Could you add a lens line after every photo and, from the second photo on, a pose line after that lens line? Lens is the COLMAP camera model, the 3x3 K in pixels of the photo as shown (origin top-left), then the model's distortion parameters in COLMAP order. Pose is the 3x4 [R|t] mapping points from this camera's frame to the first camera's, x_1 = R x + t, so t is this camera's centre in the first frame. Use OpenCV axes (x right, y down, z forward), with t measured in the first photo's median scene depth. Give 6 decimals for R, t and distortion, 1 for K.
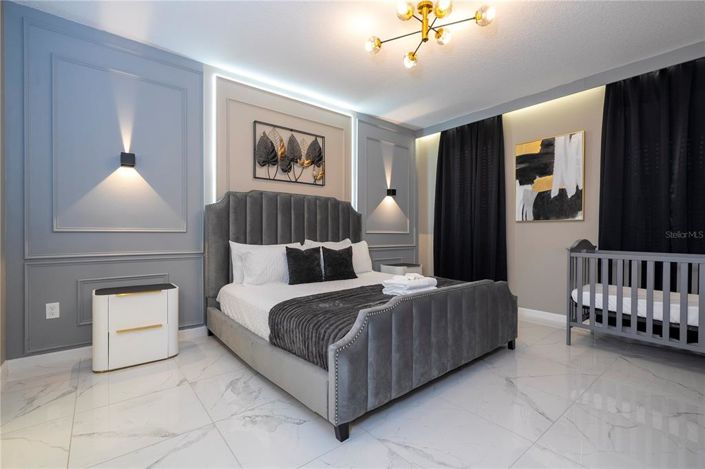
lens RADIAL K [[320.9, 0, 355.2], [0, 320.9, 235.5], [0, 0, 1]] dist [-0.003488, -0.000433]
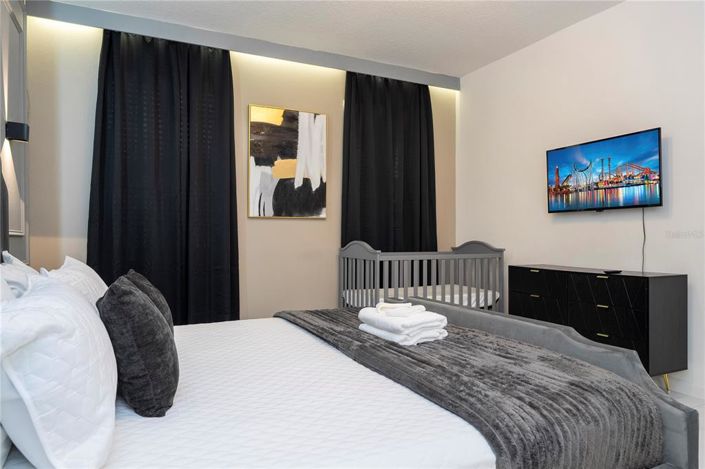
lens RADIAL K [[476.3, 0, 357.1], [0, 476.3, 231.1], [0, 0, 1]] dist [0.006190, 0.002584]
pose [[0.214539, -0.002363, 0.976713, -0.475657], [0.009085, 0.999959, 0.000423, -0.013206], [-0.976673, 0.008783, 0.214552, 0.603153]]
